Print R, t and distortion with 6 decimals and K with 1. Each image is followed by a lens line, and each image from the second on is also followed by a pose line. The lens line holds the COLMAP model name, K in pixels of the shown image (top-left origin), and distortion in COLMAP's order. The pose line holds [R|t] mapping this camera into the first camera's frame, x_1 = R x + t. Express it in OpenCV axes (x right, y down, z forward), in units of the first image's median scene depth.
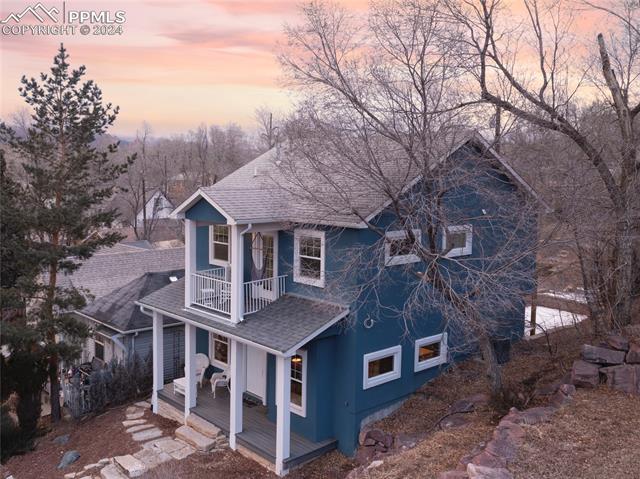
lens RADIAL K [[557.9, 0, 320.0], [0, 557.9, 239.5], [0, 0, 1]] dist [-0.009801, 0.002420]
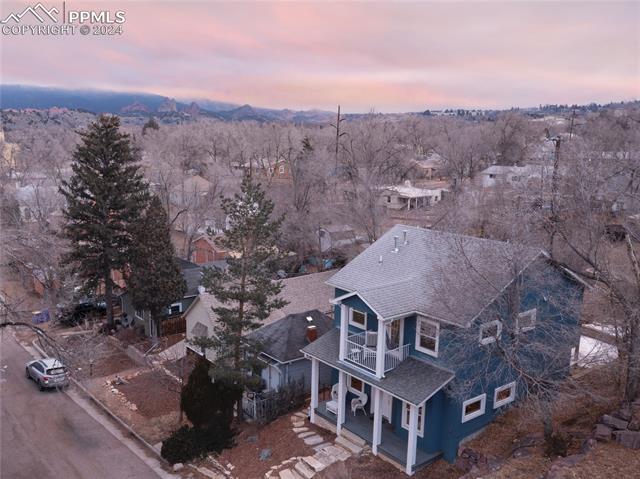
lens RADIAL K [[577.6, 0, 320.0], [0, 577.6, 239.5], [0, 0, 1]] dist [-0.002878, -0.010728]
pose [[0.997818, 0.014760, -0.064350, -0.212498], [-0.007873, 0.994335, 0.106002, -0.393295], [0.065550, -0.105264, 0.992282, -0.554955]]
